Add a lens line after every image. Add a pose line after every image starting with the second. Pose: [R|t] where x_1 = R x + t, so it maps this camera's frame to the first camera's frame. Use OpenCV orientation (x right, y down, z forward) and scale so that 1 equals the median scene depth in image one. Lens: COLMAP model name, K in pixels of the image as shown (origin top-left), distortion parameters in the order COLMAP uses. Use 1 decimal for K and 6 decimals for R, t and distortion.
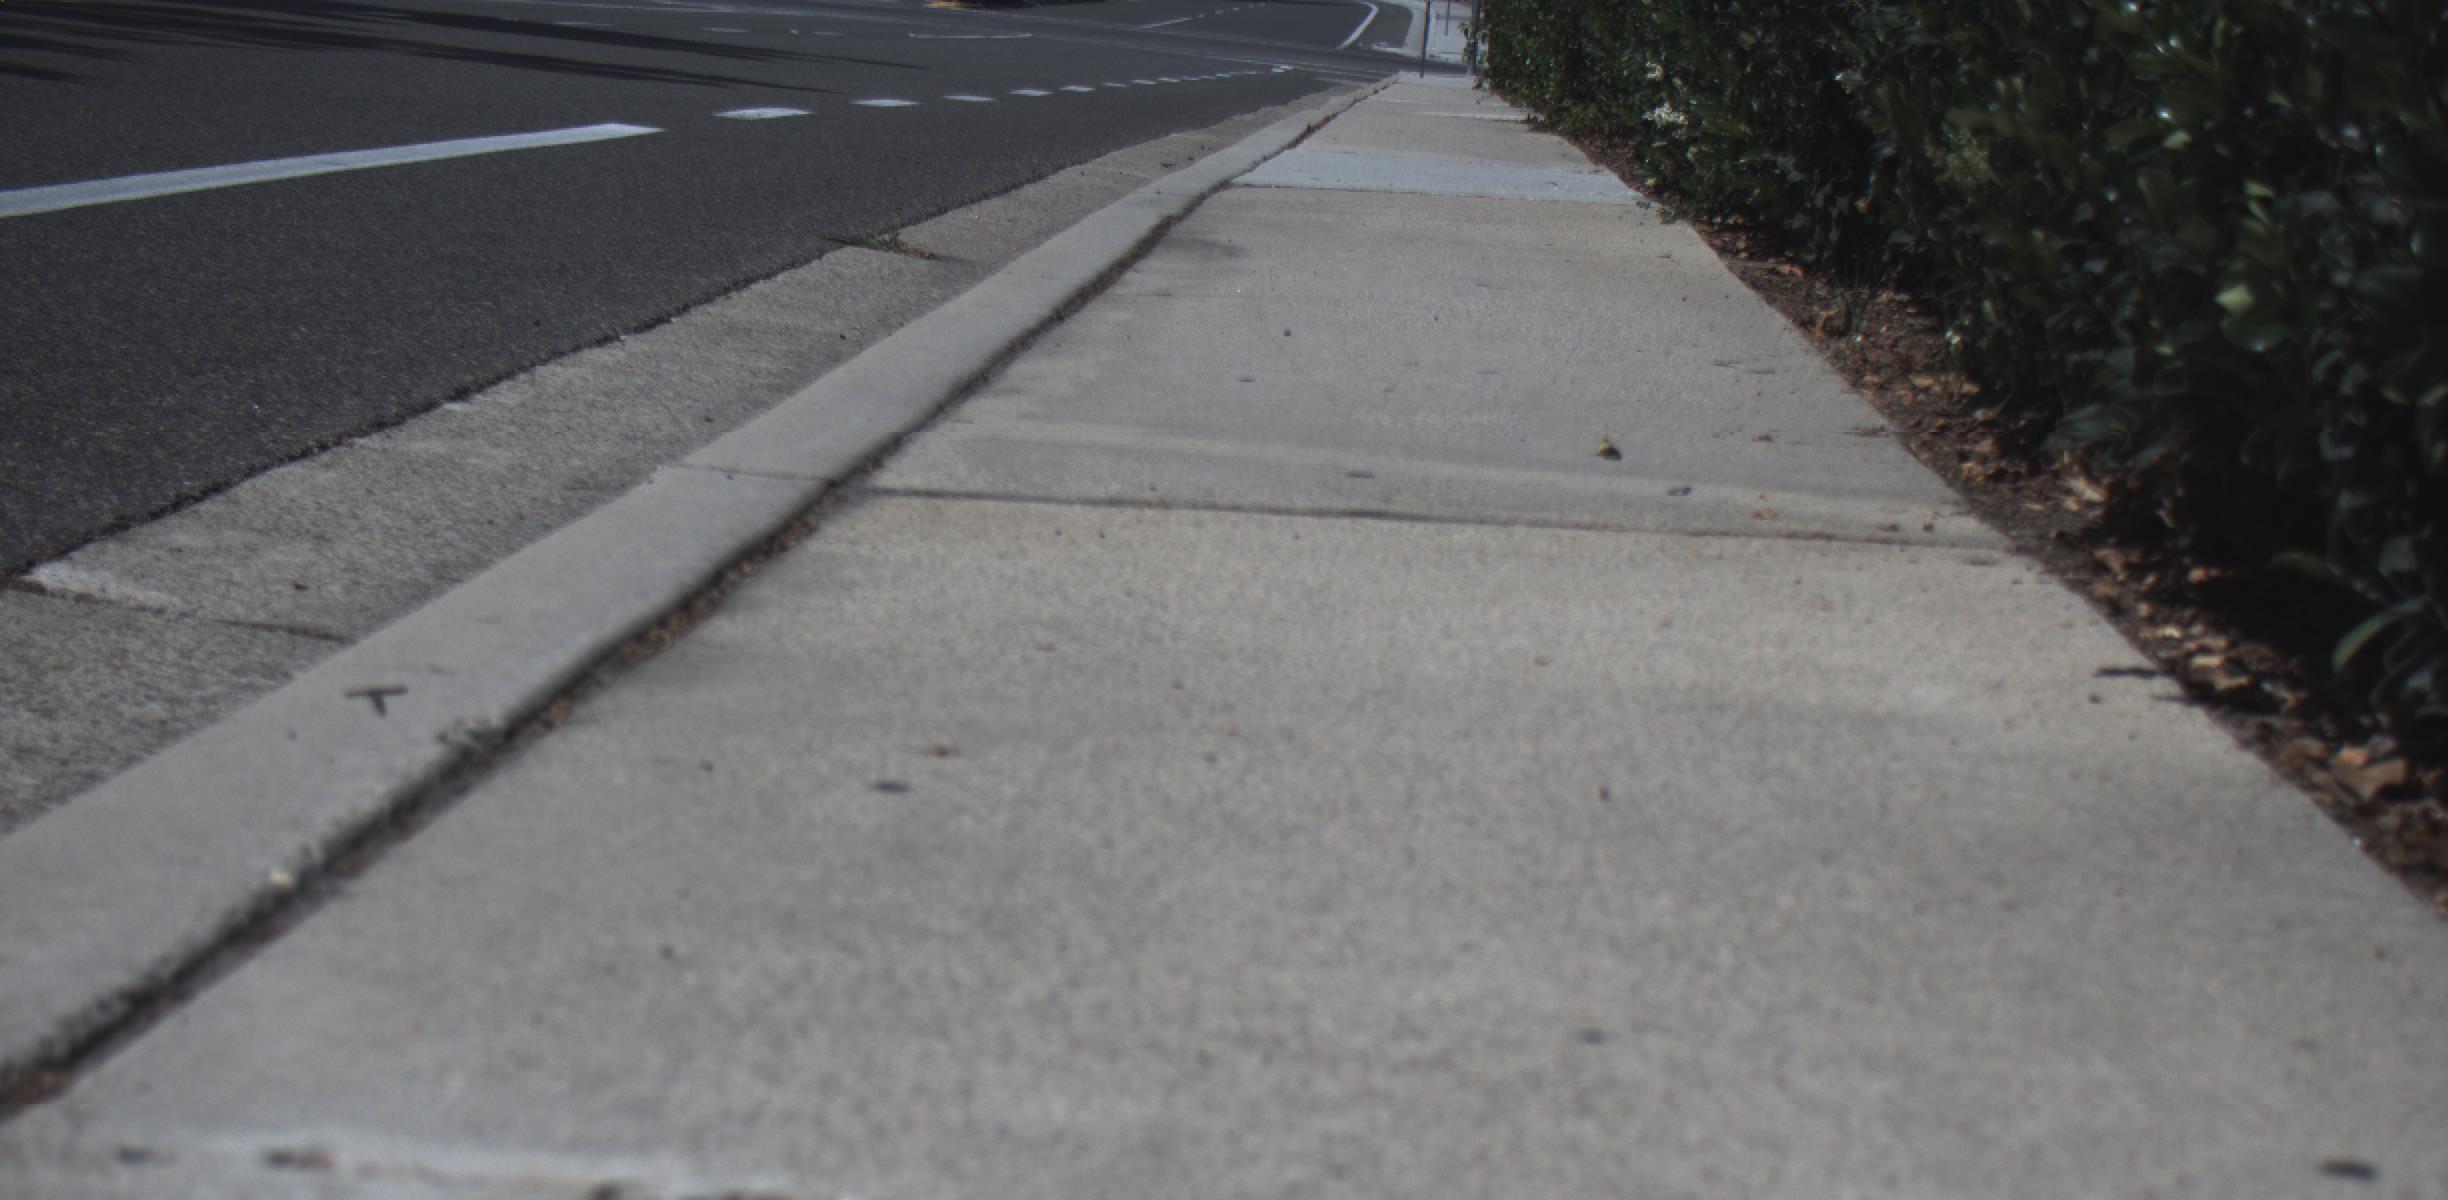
lens RADIAL K [[4214.7, 0, 1227.8], [0, 4214.7, 605.6], [0, 0, 1]] dist [-0.133393, 0.728368]
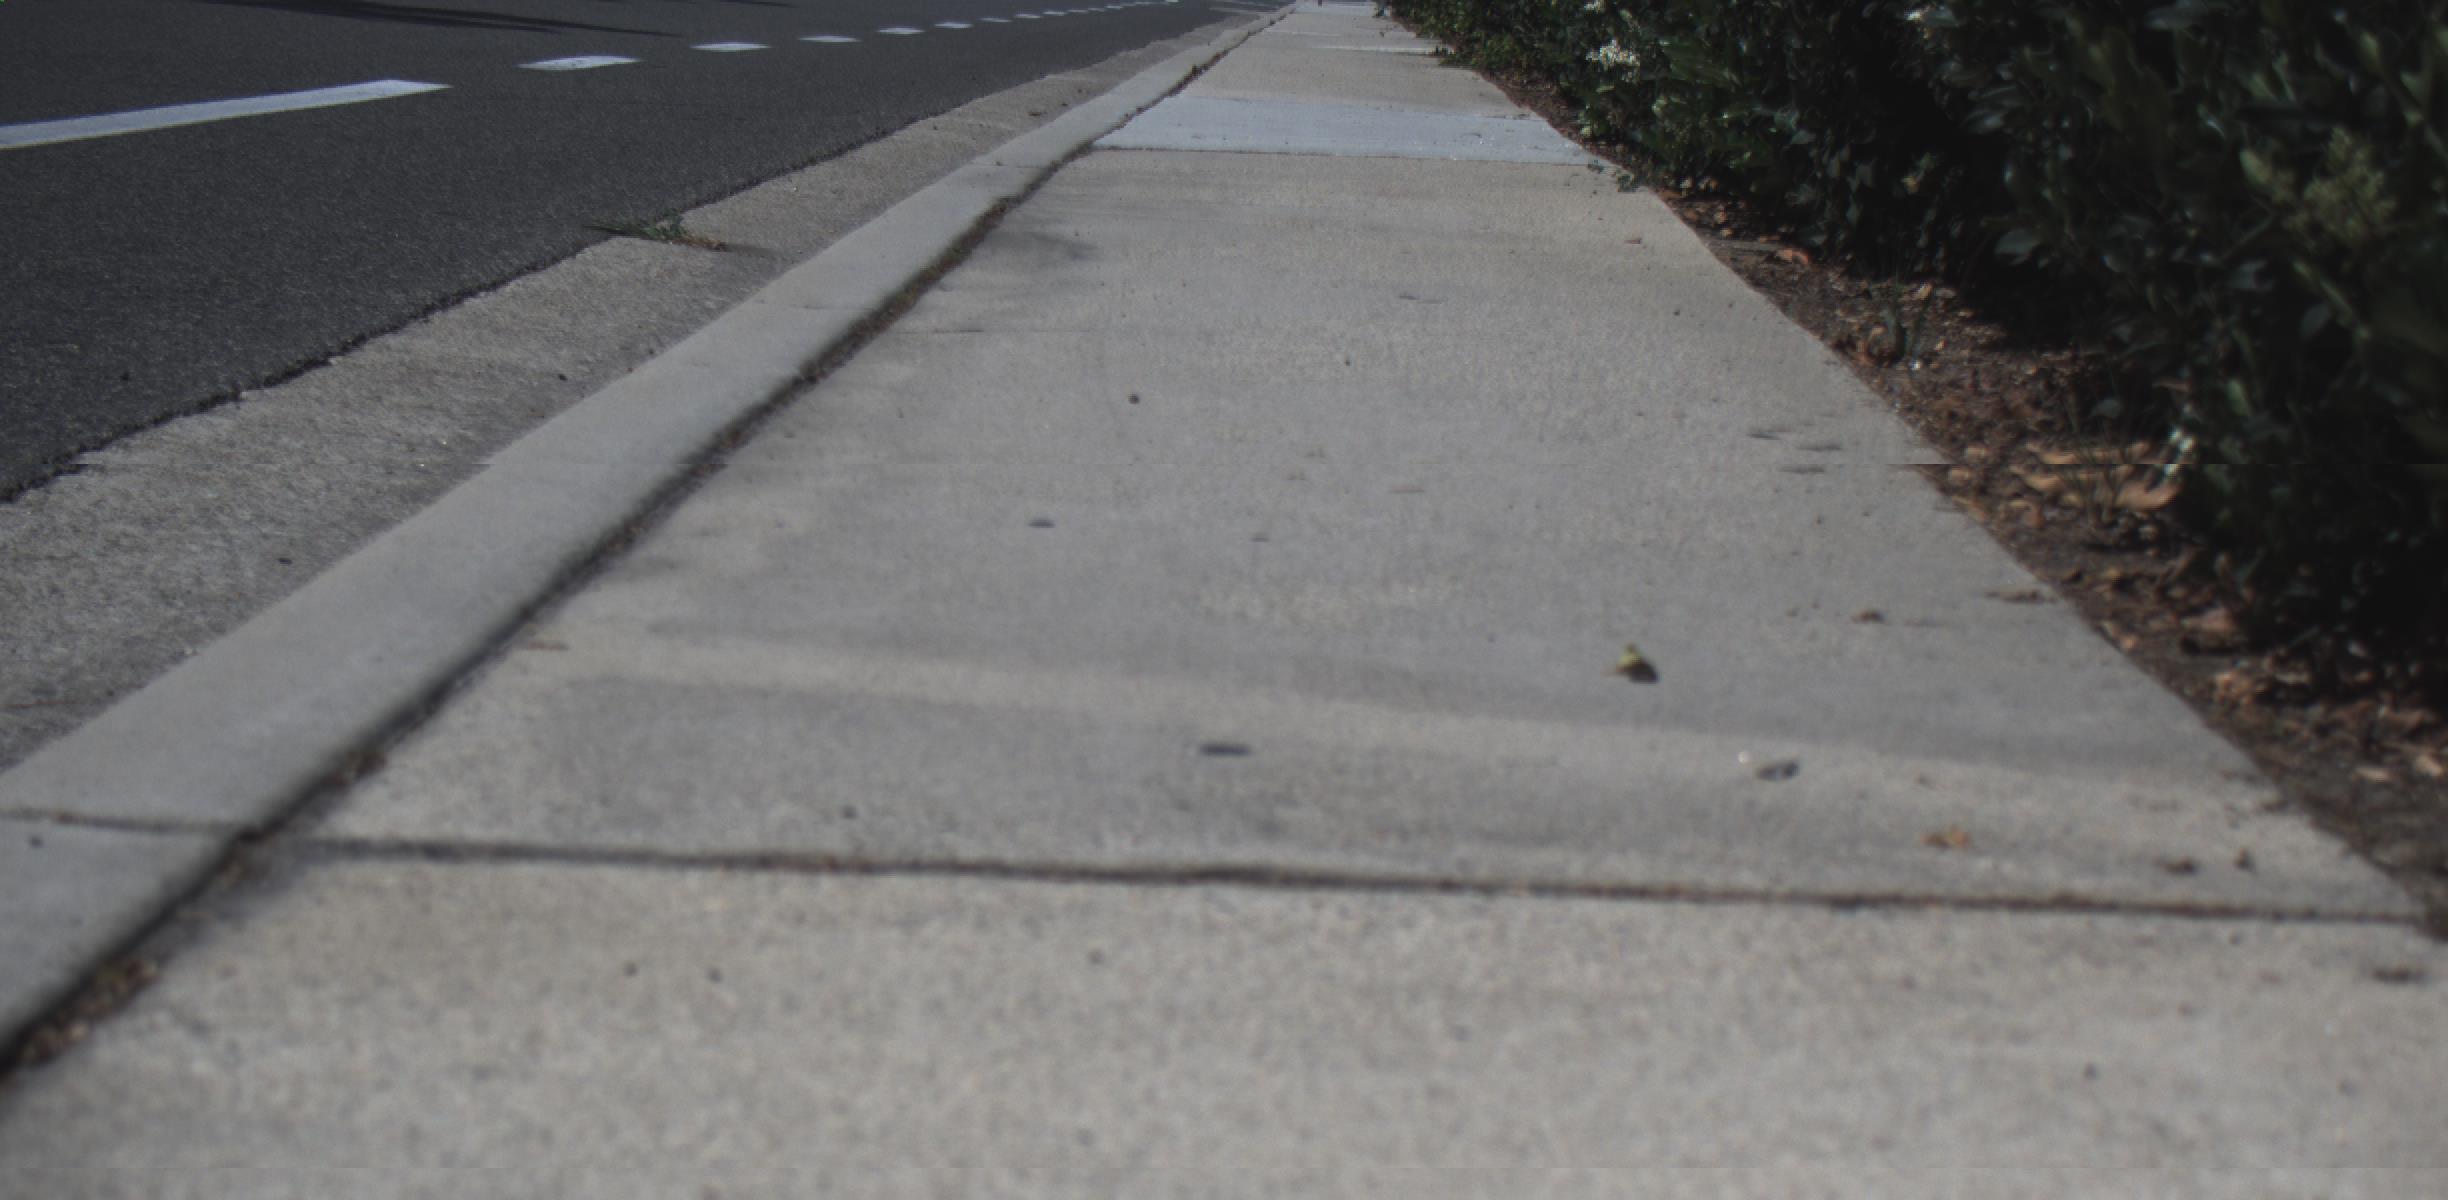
lens RADIAL K [[4214.7, 0, 1227.8], [0, 4214.7, 605.6], [0, 0, 1]] dist [-0.133393, 0.728368]
pose [[0.999585, -0.019255, 0.021445, 0.006972], [0.018894, 0.999678, 0.016920, -0.020984], [-0.021764, -0.016508, 0.999627, 0.151838]]
